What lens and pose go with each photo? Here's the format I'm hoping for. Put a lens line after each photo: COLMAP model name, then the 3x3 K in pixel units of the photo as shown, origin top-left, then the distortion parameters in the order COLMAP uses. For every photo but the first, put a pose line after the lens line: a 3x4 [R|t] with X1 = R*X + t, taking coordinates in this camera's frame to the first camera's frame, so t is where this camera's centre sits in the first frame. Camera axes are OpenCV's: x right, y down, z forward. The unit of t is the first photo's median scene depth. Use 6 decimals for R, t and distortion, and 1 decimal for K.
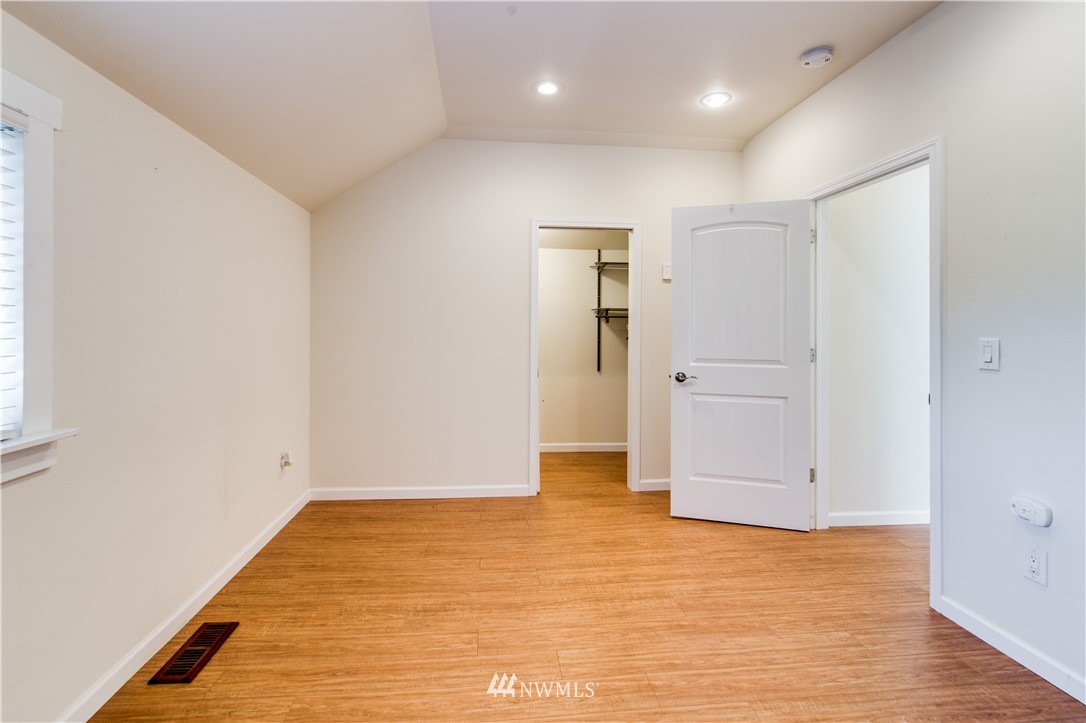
lens RADIAL K [[481.1, 0, 536.7], [0, 481.1, 334.9], [0, 0, 1]] dist [-0.001531, 0.000011]
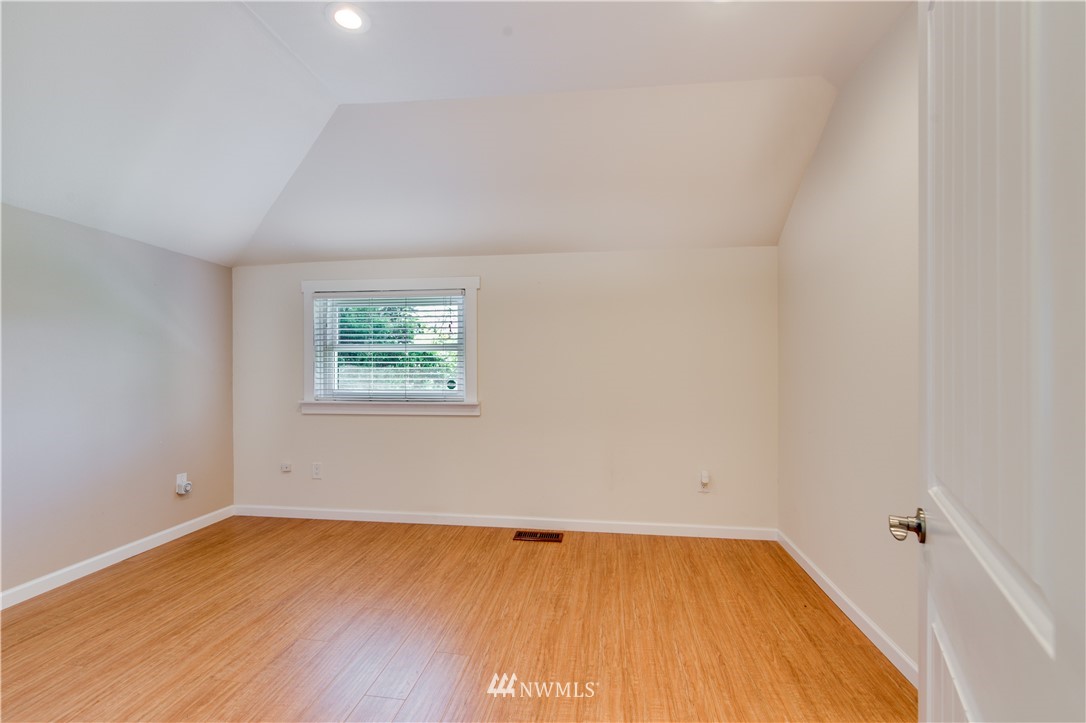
lens RADIAL K [[476.3, 0, 543.0], [0, 476.3, 361.5], [0, 0, 1]] dist [0.021249, 0.000086]
pose [[-0.239253, -0.010507, -0.970900, 0.869134], [-0.003456, 0.999944, -0.009969, -0.009717], [0.970951, 0.000970, -0.239276, 1.141797]]
